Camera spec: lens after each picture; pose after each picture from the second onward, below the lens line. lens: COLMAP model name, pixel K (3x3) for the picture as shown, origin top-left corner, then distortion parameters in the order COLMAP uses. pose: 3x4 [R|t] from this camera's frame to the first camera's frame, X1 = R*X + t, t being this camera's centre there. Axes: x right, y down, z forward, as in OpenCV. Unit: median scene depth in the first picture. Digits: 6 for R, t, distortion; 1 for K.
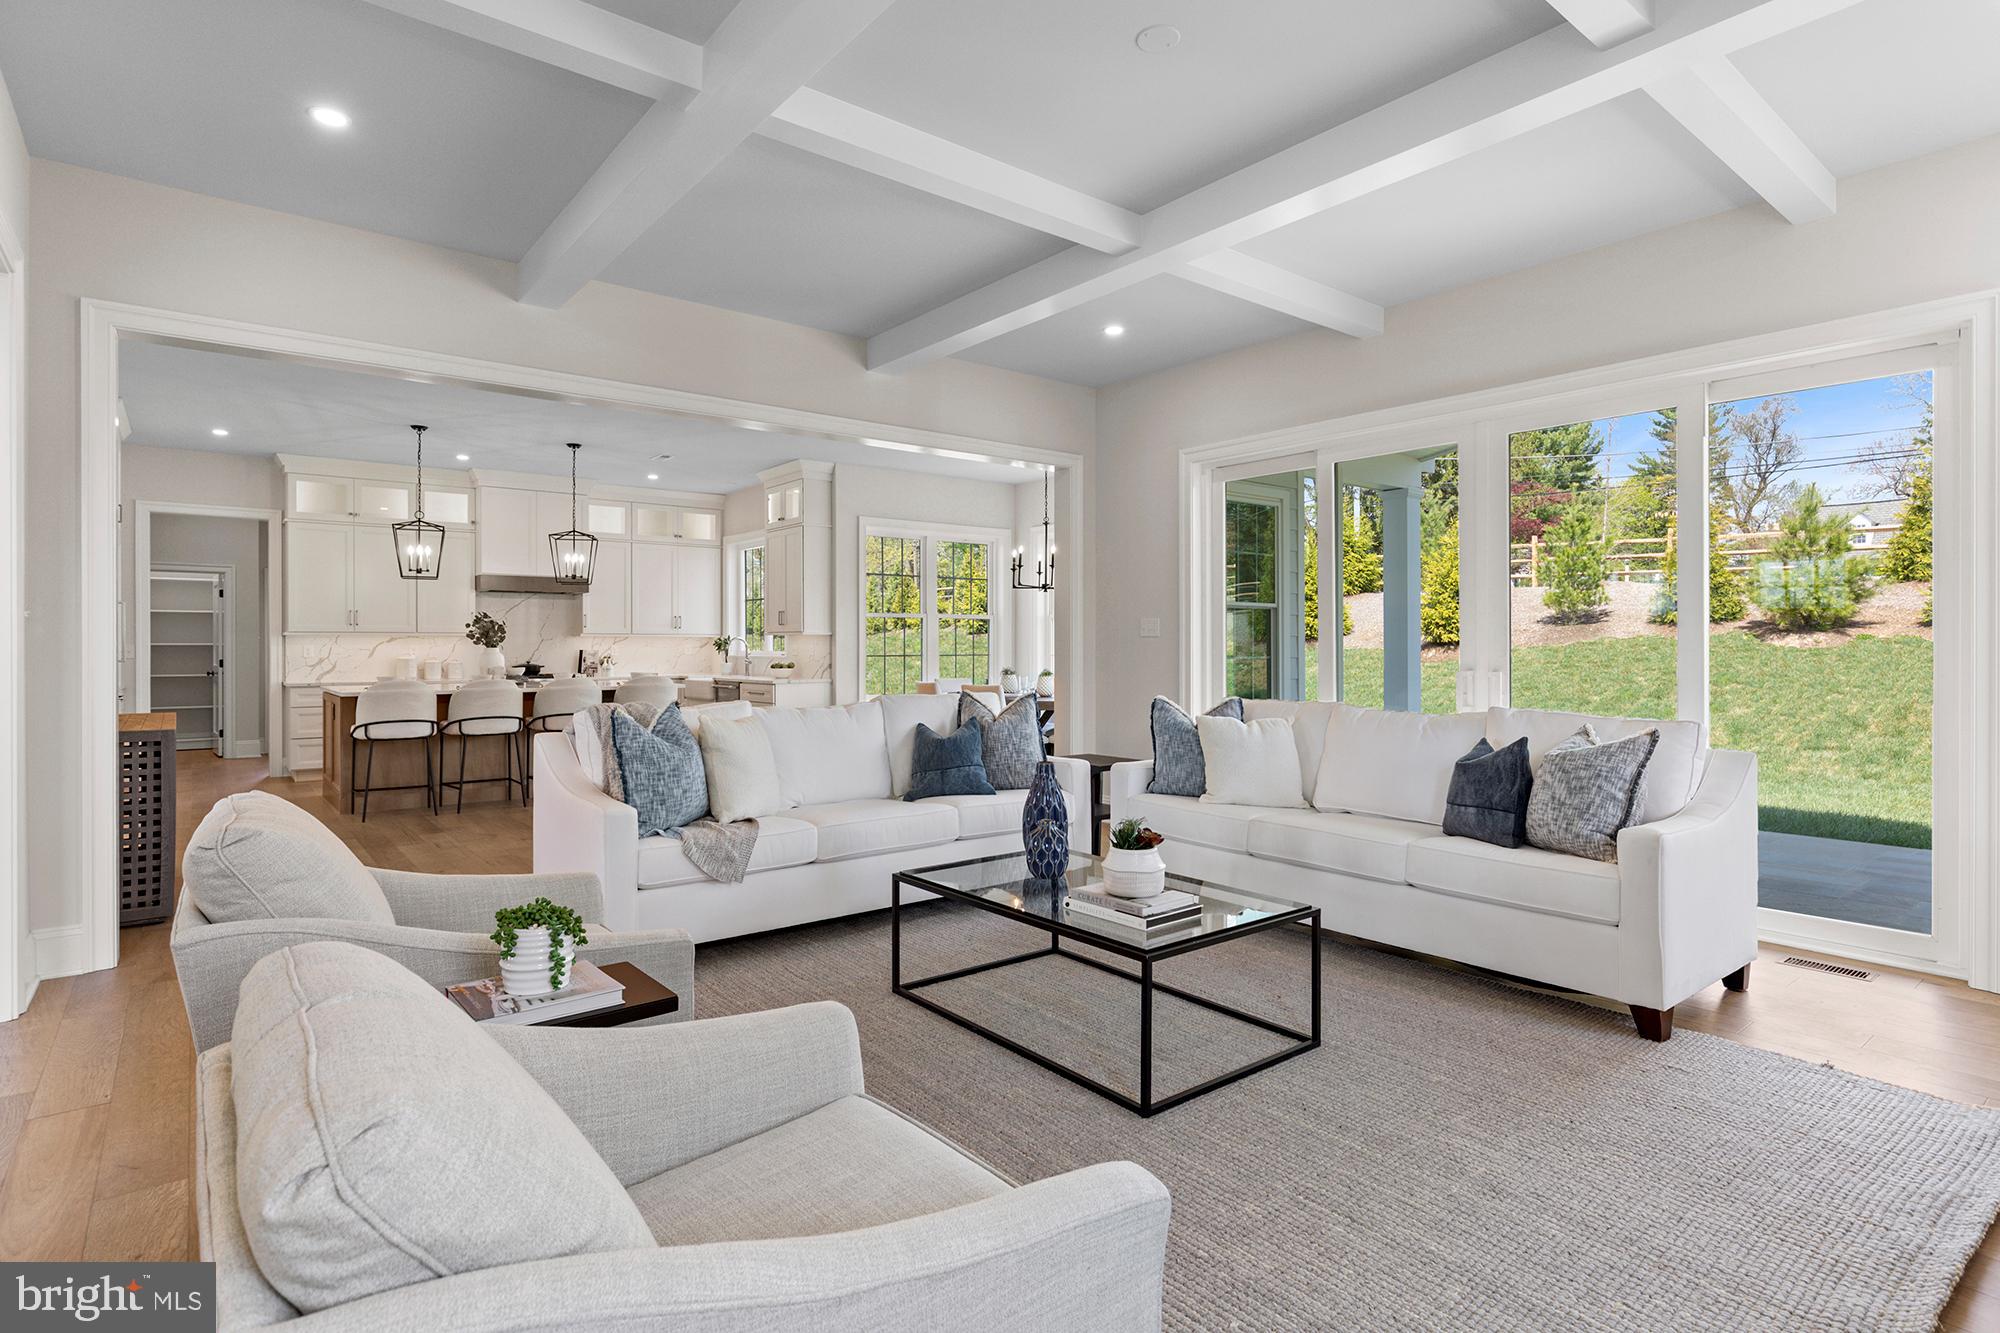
lens RADIAL K [[1021.4, 0, 1007.5], [0, 1021.4, 648.2], [0, 0, 1]] dist [0.000033, -0.001229]
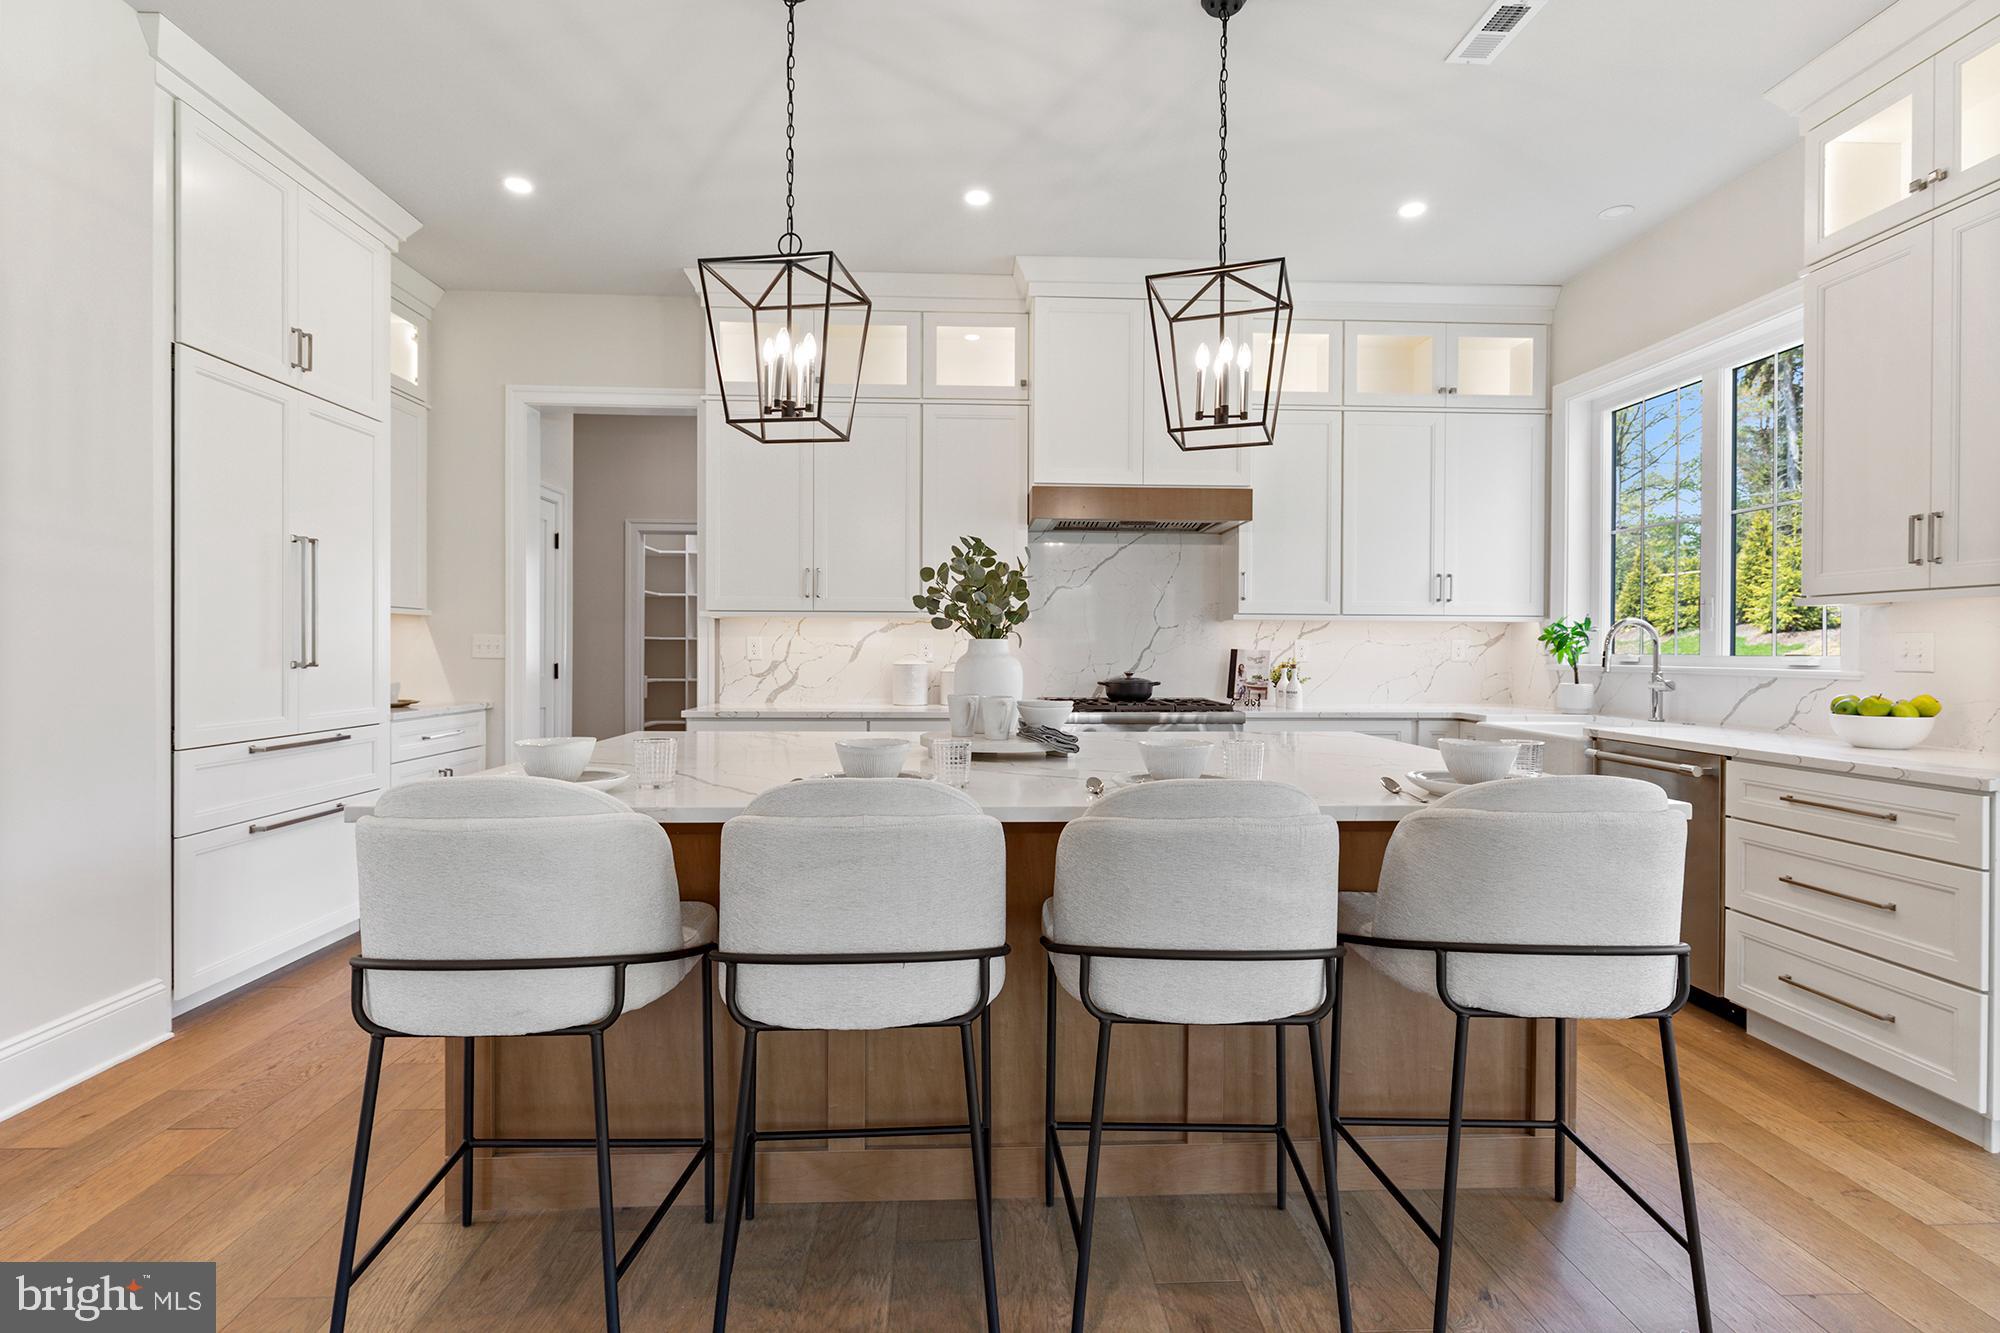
lens RADIAL K [[957.8, 0, 1002.4], [0, 957.8, 658.5], [0, 0, 1]] dist [-0.005952, -0.000163]
pose [[0.811478, 0.011372, -0.584272, -0.265638], [-0.005859, 0.999919, 0.011325, 0.001865], [0.584353, -0.005766, 0.811479, 0.625950]]
